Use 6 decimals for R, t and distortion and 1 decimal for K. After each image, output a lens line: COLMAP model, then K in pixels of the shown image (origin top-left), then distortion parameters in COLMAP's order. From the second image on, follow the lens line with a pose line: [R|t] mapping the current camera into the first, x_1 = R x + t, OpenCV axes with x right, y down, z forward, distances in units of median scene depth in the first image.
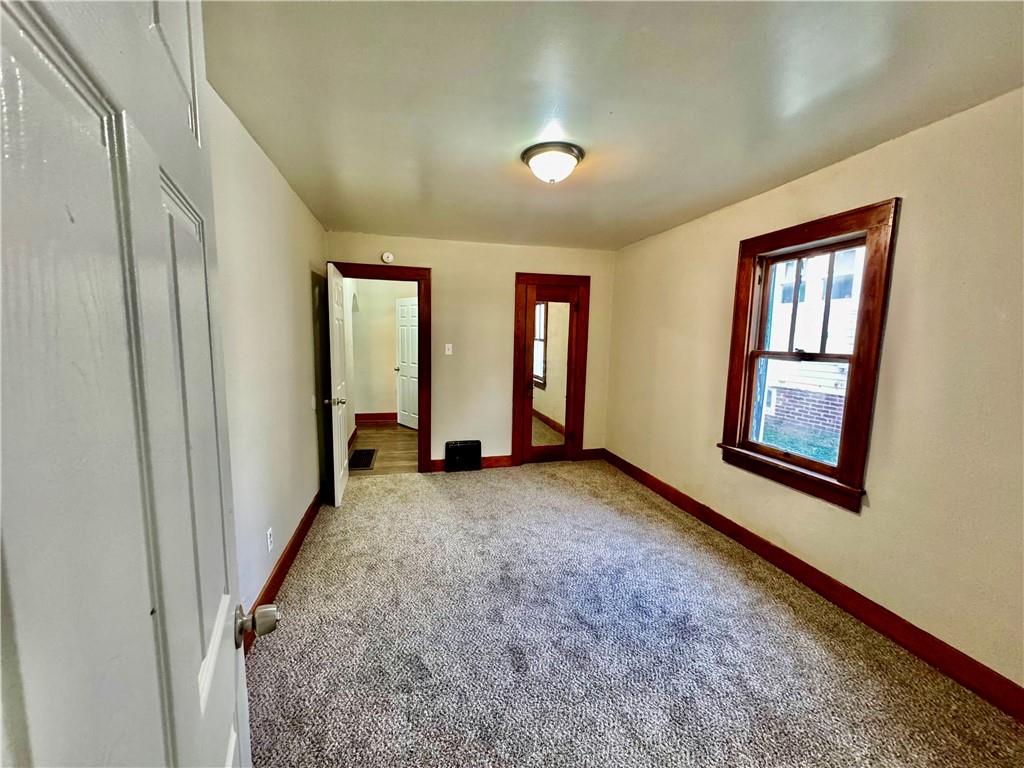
lens RADIAL K [[406.7, 0, 512.0], [0, 406.7, 384.0], [0, 0, 1]] dist [-0.008523, 0.000265]
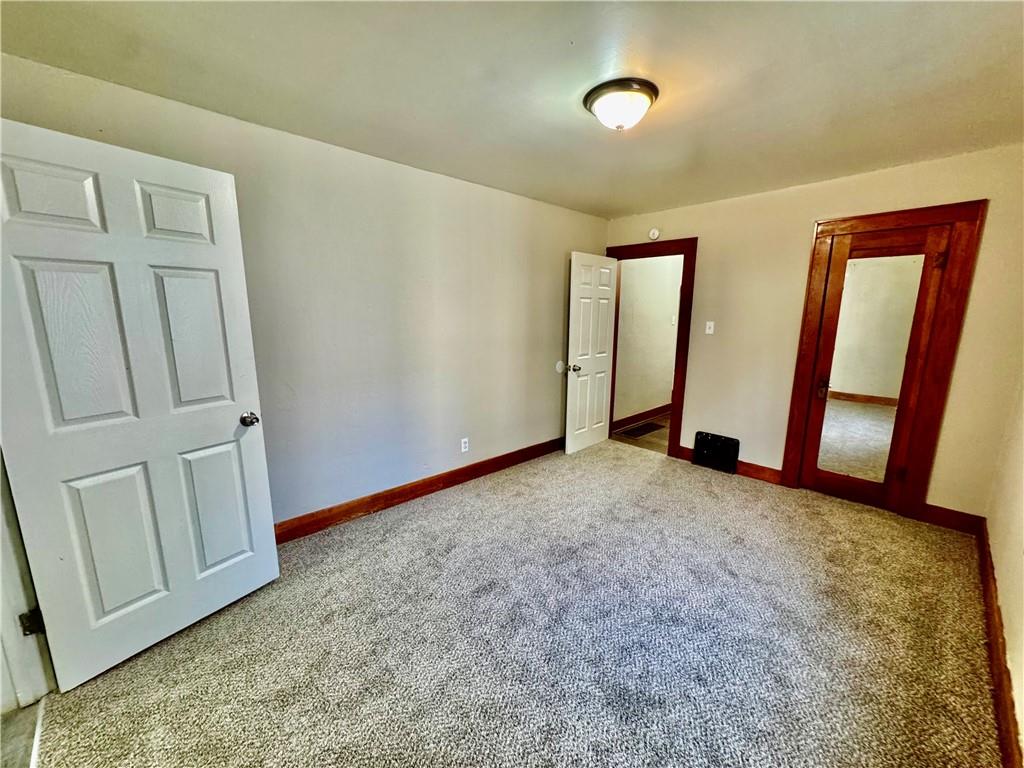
lens RADIAL K [[406.7, 0, 512.0], [0, 406.7, 384.0], [0, 0, 1]] dist [-0.008523, 0.000265]
pose [[0.481339, 0.142637, -0.864851, 0.415297], [-0.100237, 0.989155, 0.107351, -0.016195], [0.870784, 0.035018, 0.490417, 0.200591]]
